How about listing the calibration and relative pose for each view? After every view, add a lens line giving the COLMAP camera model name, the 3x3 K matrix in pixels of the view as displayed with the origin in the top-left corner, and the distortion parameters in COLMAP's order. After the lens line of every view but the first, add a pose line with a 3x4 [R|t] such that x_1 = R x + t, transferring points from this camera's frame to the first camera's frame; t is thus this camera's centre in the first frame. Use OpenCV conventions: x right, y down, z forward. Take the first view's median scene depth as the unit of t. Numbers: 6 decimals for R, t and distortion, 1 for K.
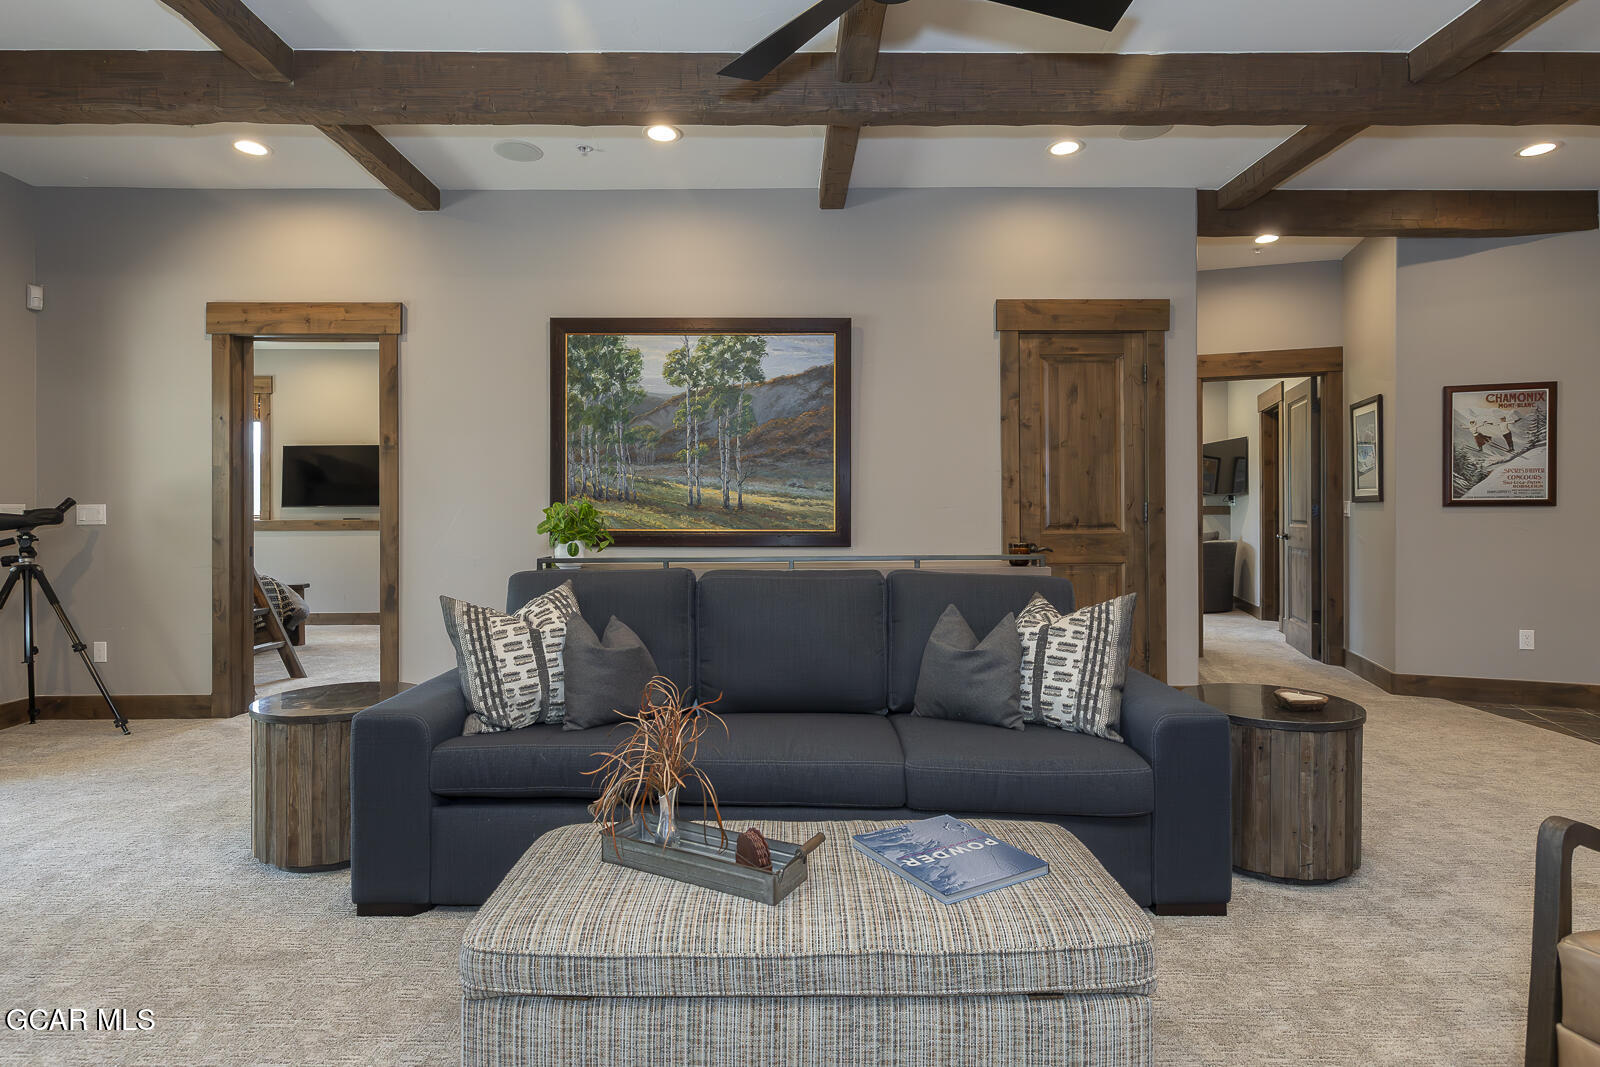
lens RADIAL K [[799.4, 0, 794.4], [0, 799.4, 512.7], [0, 0, 1]] dist [0.001162, 0.001305]
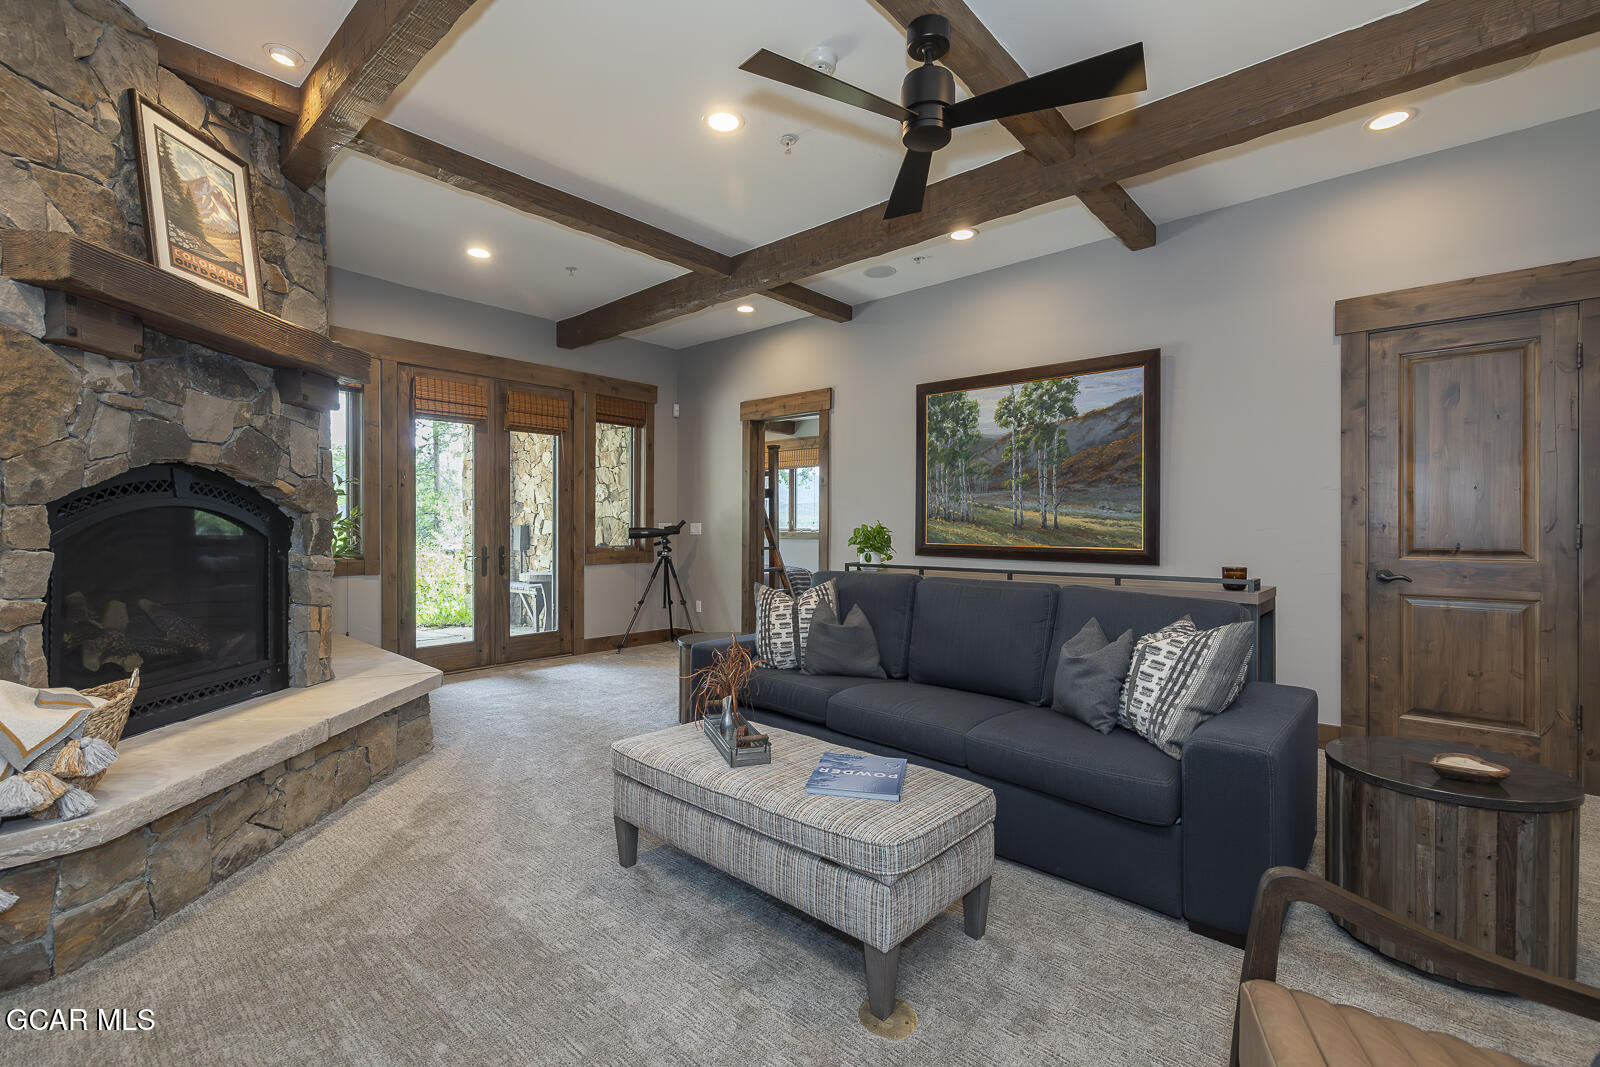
lens RADIAL K [[703.2, 0, 801.2], [0, 703.2, 529.1], [0, 0, 1]] dist [0.002696, 0.000259]
pose [[0.743100, 0.008478, -0.669126, 0.358083], [-0.005914, 0.999964, 0.006102, -0.008715], [0.669154, -0.000577, 0.743124, -0.004804]]
